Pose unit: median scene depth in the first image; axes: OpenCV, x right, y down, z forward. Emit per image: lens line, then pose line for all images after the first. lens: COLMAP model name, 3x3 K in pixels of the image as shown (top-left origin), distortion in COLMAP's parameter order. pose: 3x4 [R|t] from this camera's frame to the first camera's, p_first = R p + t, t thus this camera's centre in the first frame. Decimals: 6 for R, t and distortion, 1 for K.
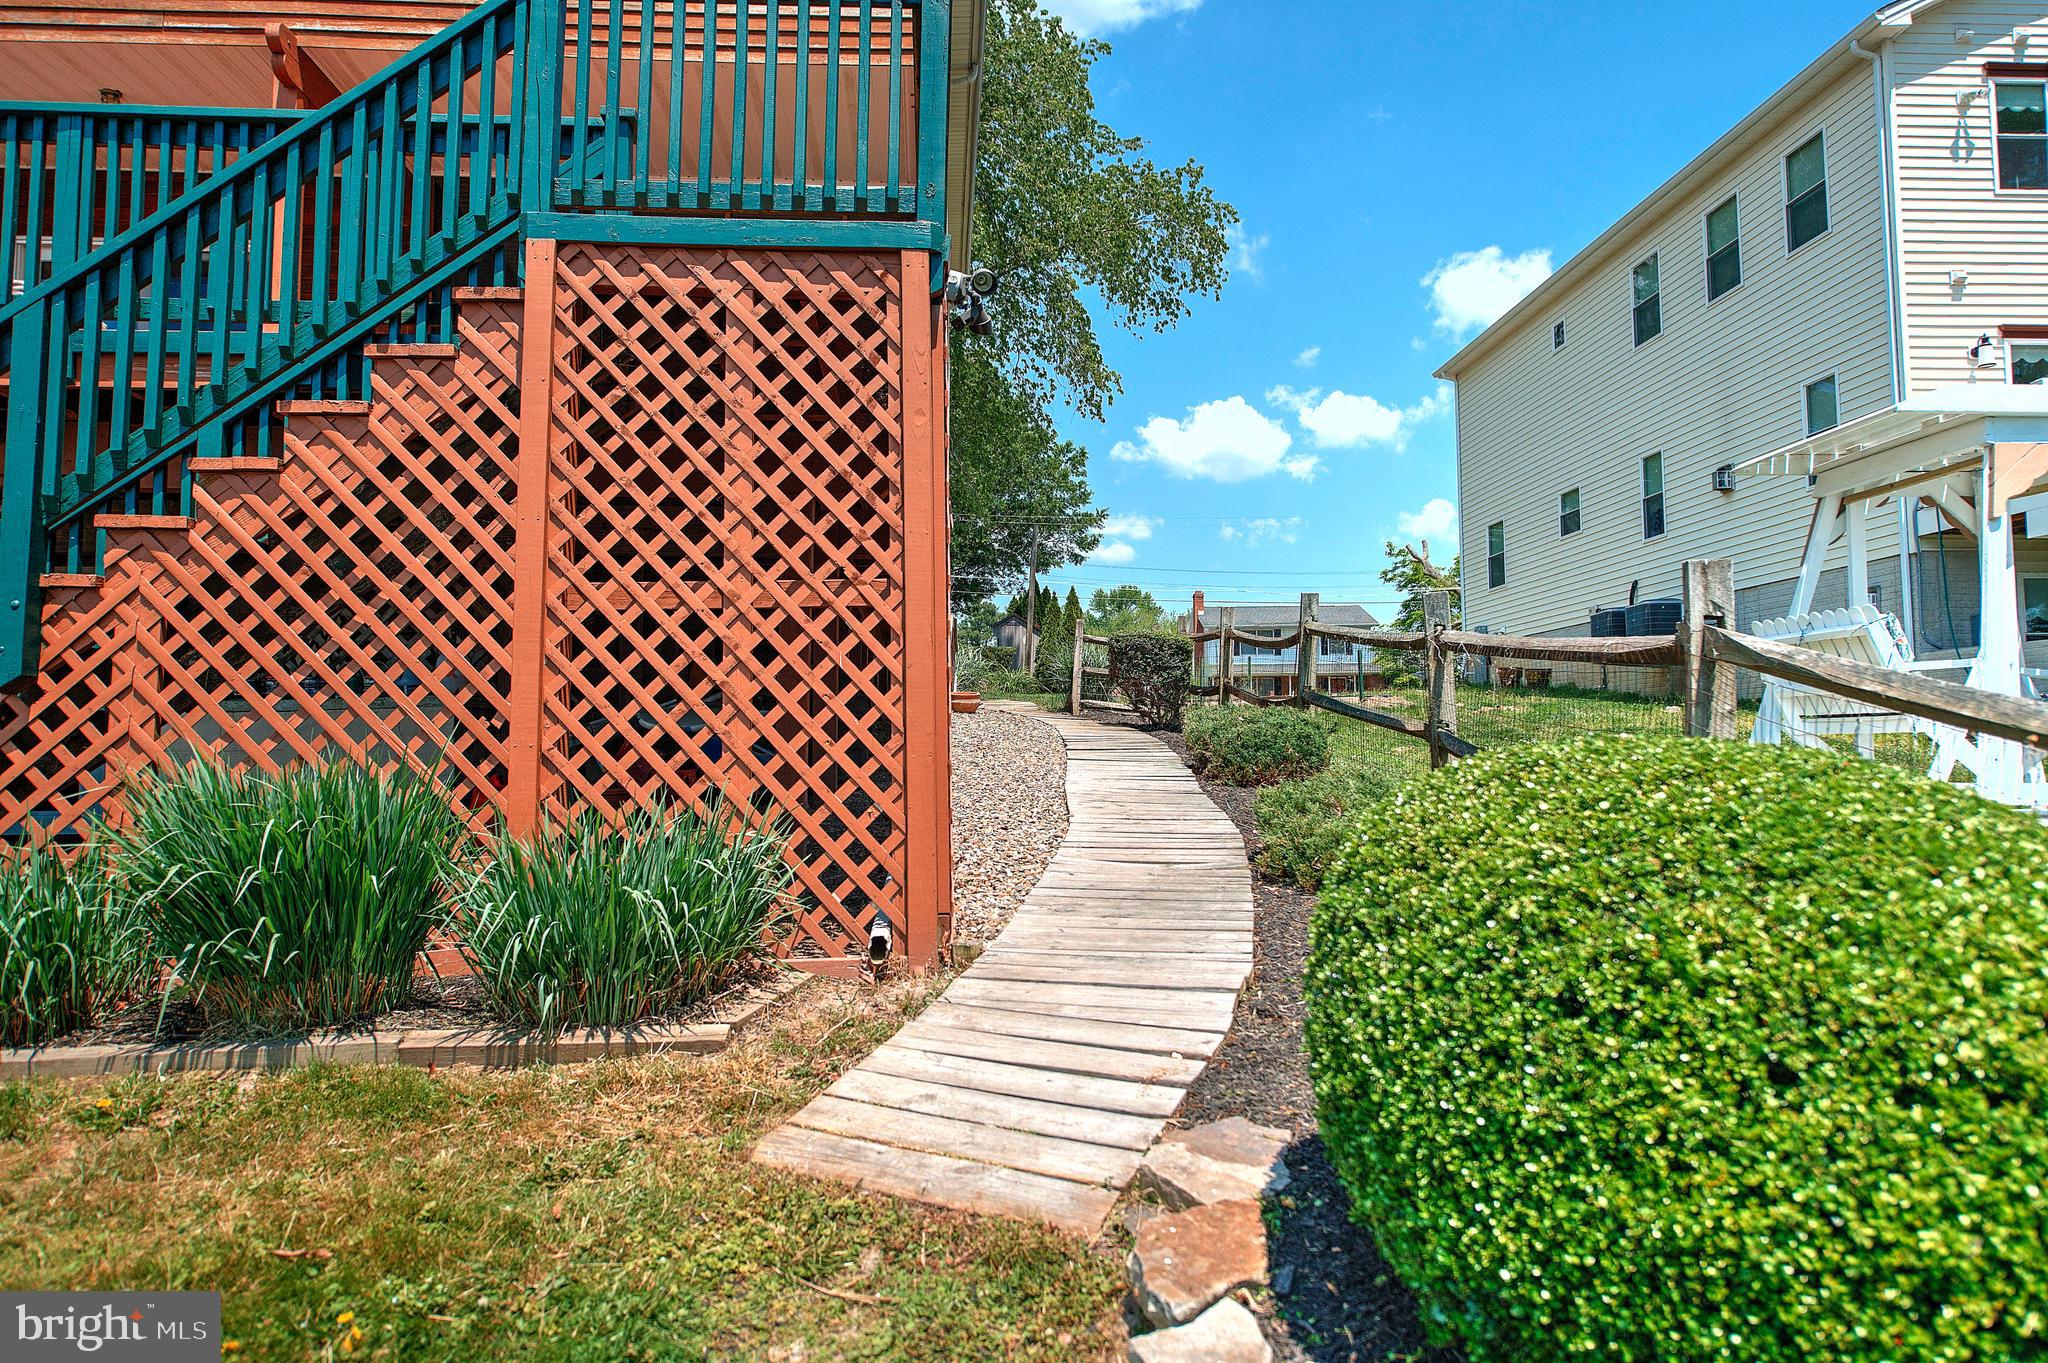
lens RADIAL K [[1378.5, 0, 1021.7], [0, 1378.5, 680.5], [0, 0, 1]] dist [0.002743, 0.002654]
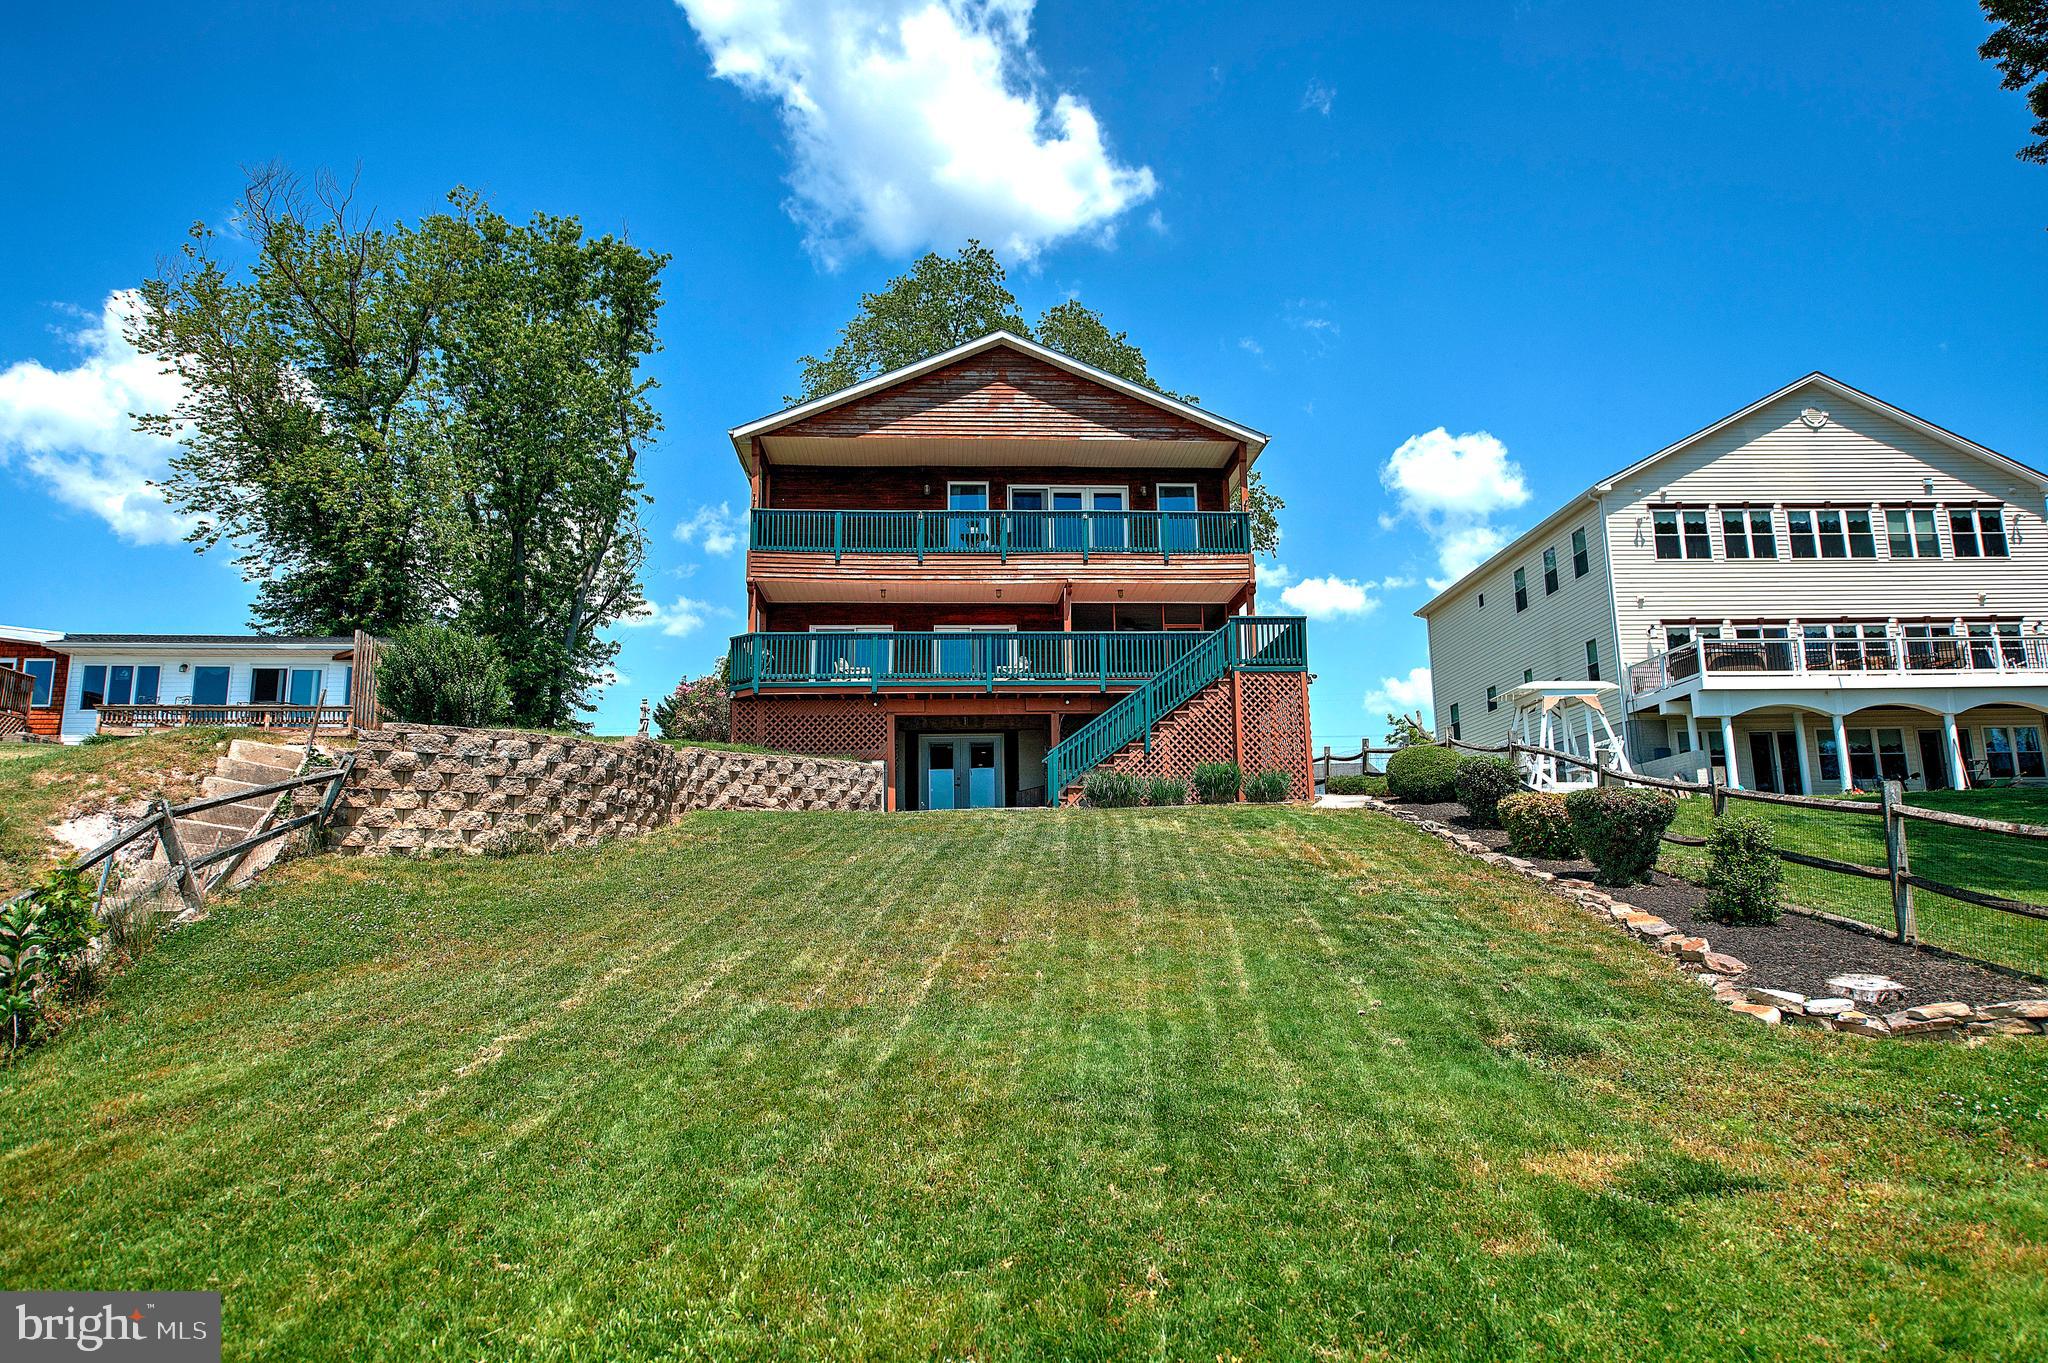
lens RADIAL K [[1378.5, 0, 1023.9], [0, 1378.5, 680.2], [0, 0, 1]] dist [0.002743, 0.002654]
pose [[0.999934, -0.011491, -0.000513, -0.318533], [0.011340, 0.992304, -0.123303, 0.102917], [0.001926, 0.123289, 0.992369, -1.189727]]
